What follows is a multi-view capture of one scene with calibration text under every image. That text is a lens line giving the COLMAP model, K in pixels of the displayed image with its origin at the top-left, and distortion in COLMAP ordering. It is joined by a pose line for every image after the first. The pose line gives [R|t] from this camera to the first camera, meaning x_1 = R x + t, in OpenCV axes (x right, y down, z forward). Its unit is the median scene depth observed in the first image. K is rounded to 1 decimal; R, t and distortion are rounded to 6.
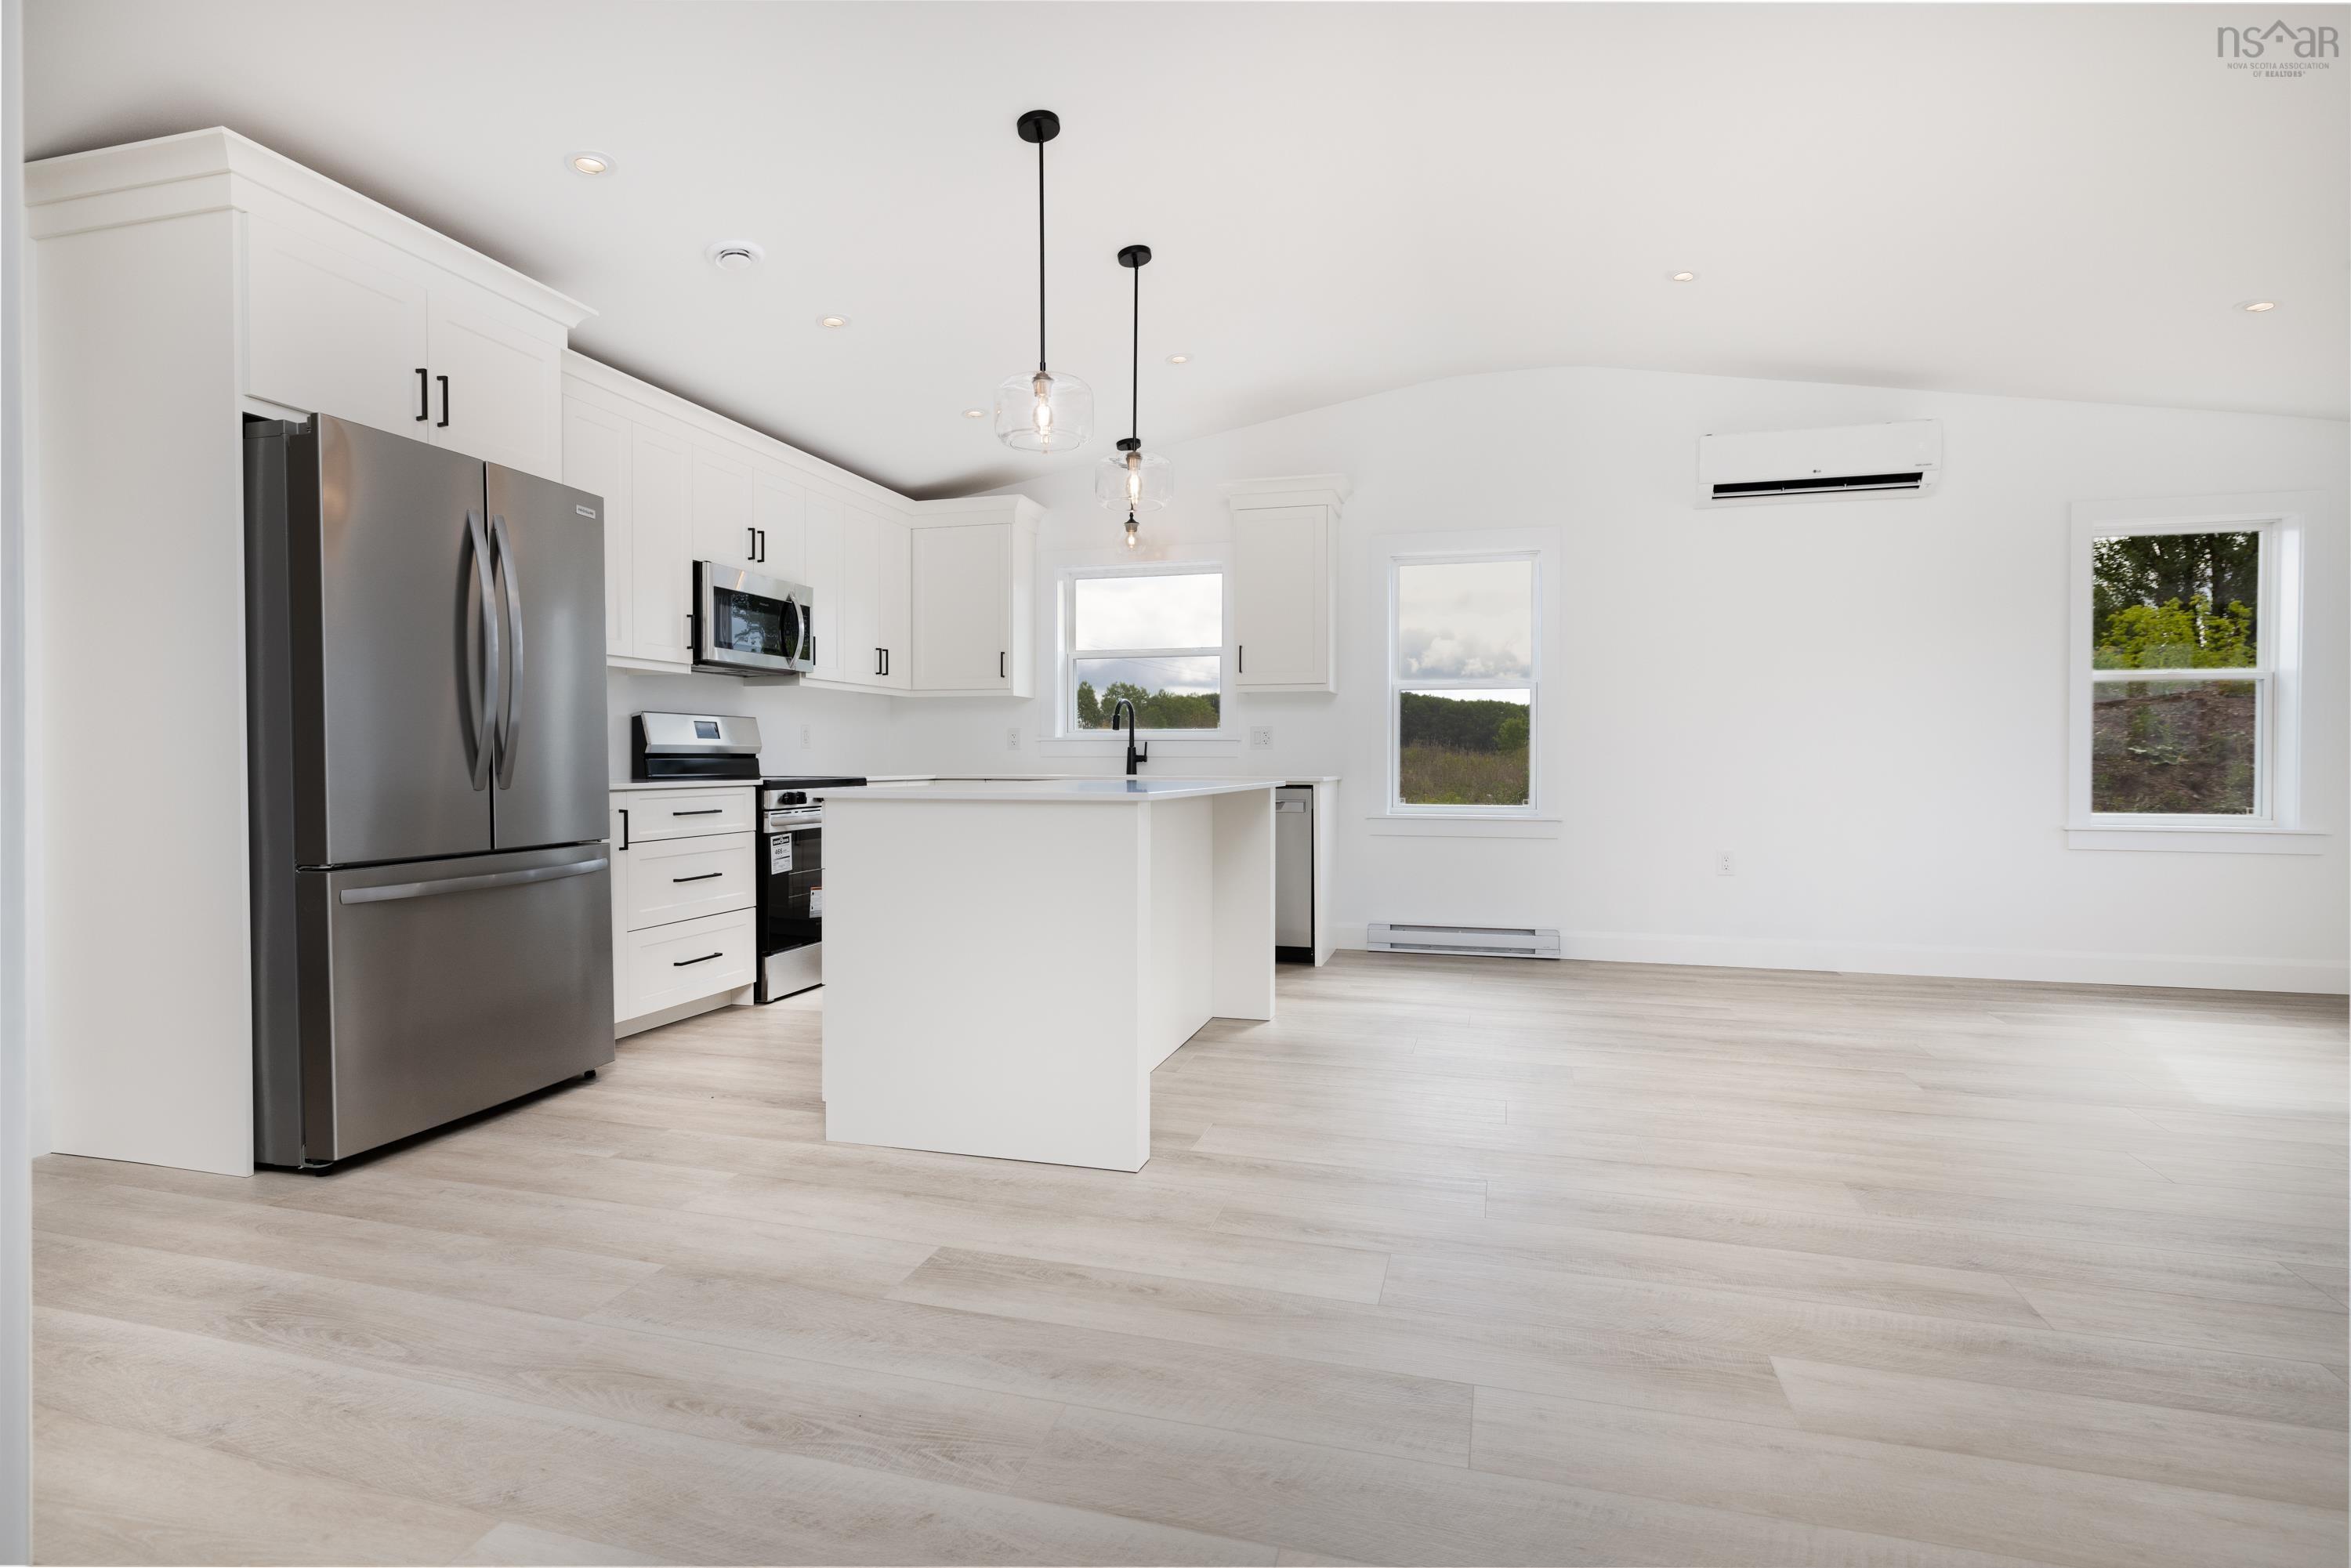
lens RADIAL K [[1166.6, 0, 1183.1], [0, 1166.6, 764.8], [0, 0, 1]] dist [0.001127, 0.000005]
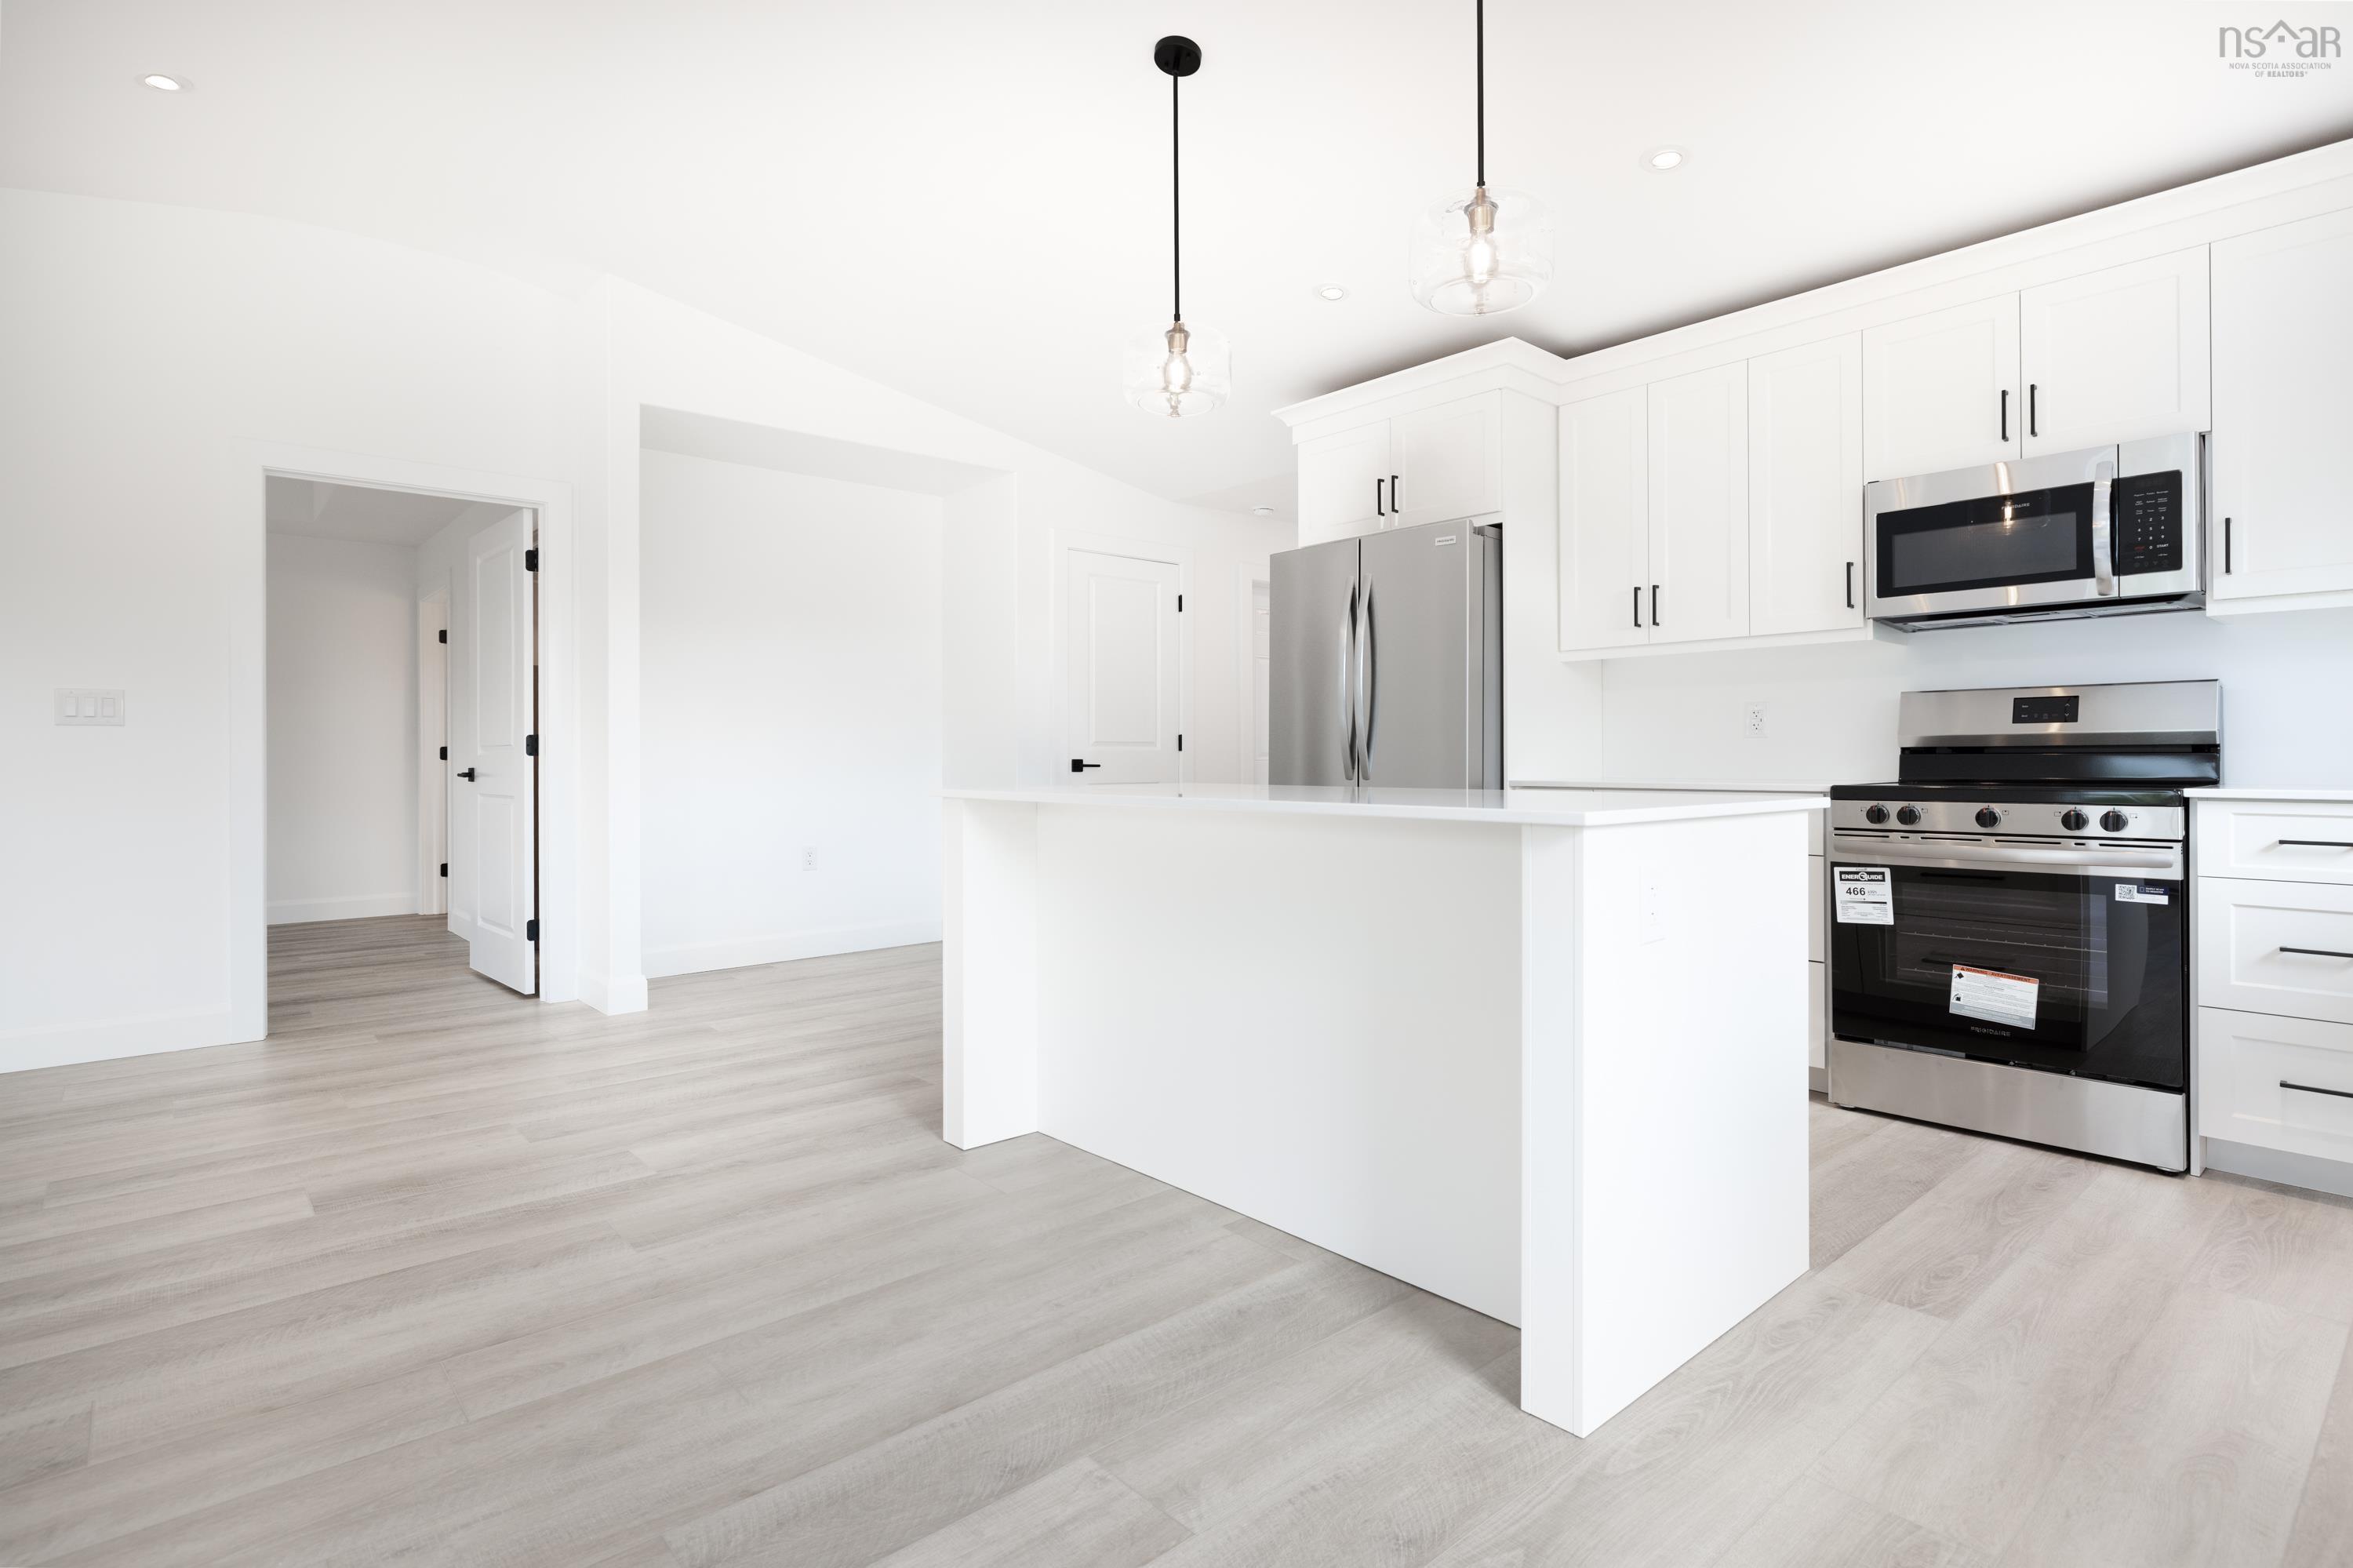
lens RADIAL K [[1167.6, 0, 1184.1], [0, 1167.6, 764.8], [0, 0, 1]] dist [0.001127, 0.000005]
pose [[-0.547826, 0.006050, -0.836570, 0.392014], [-0.000230, 0.999973, 0.007383, -0.003900], [0.836592, 0.004237, -0.547810, 0.934336]]
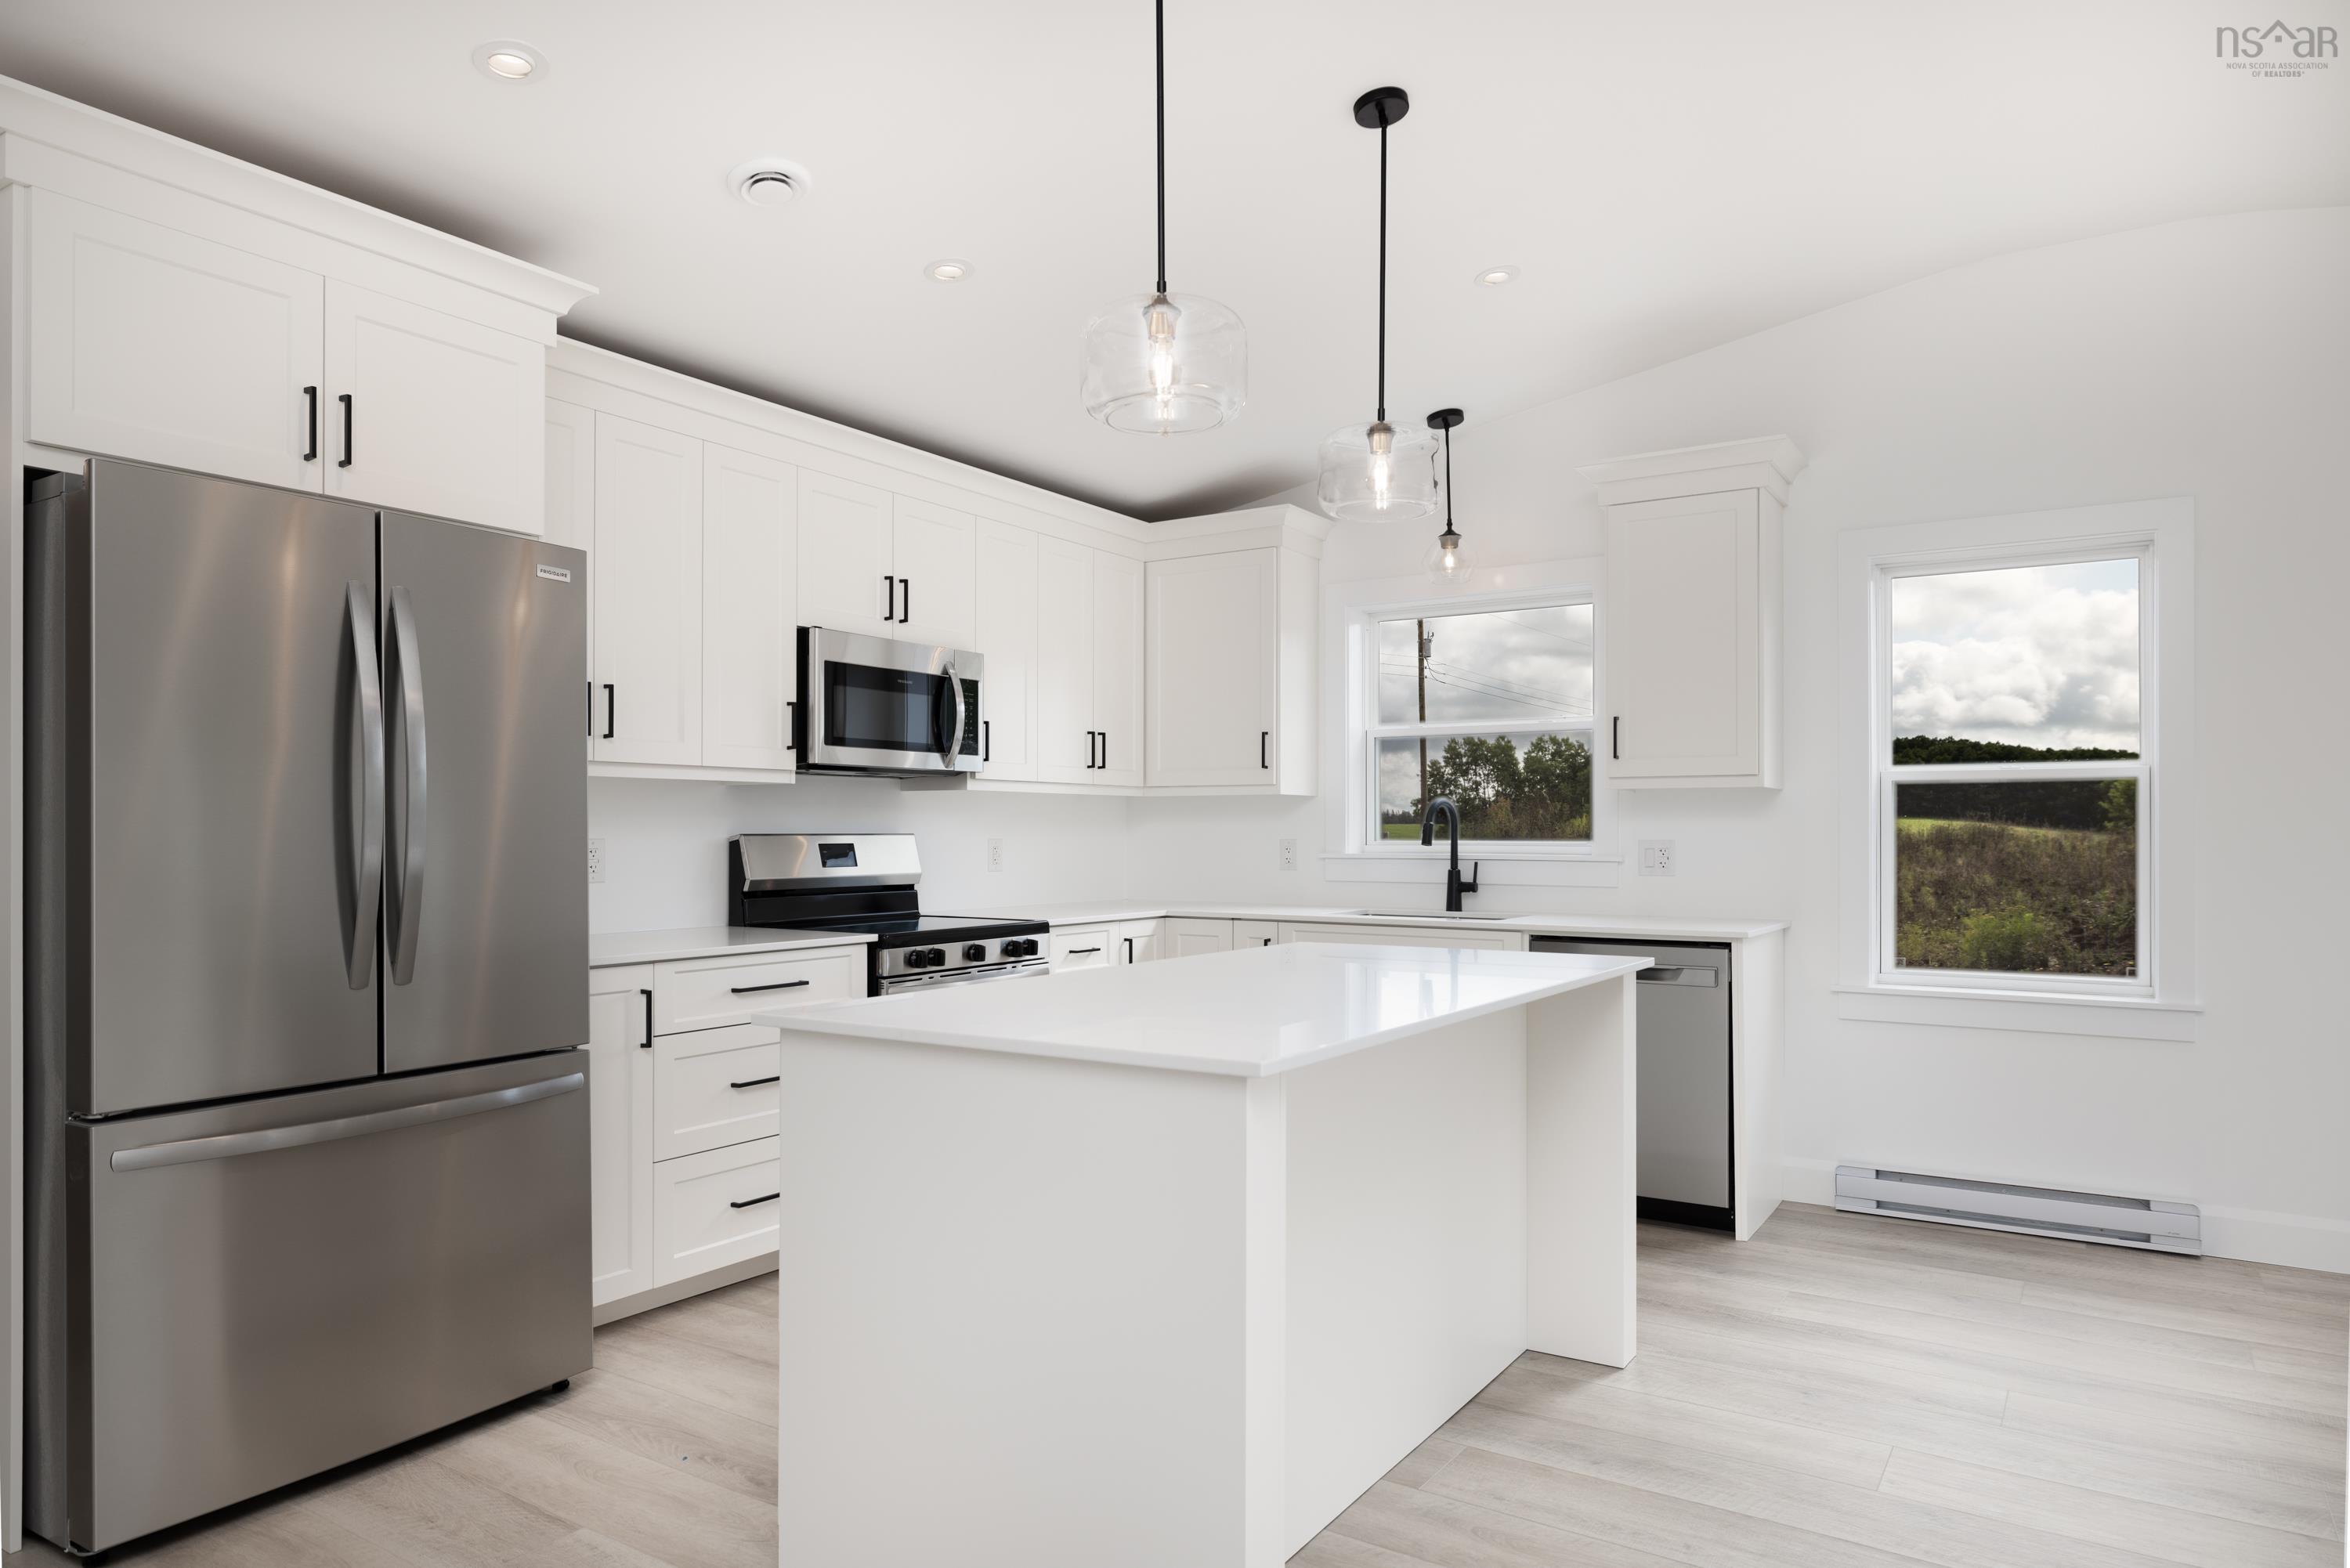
lens RADIAL K [[1456.0, 0, 1178.9], [0, 1456.0, 816.1], [0, 0, 1]] dist [-0.004897, 0.001565]
pose [[0.954249, -0.003995, -0.298987, 0.067703], [-0.001029, 0.999861, -0.016645, -0.039147], [0.299012, 0.016192, 0.954112, 0.193092]]
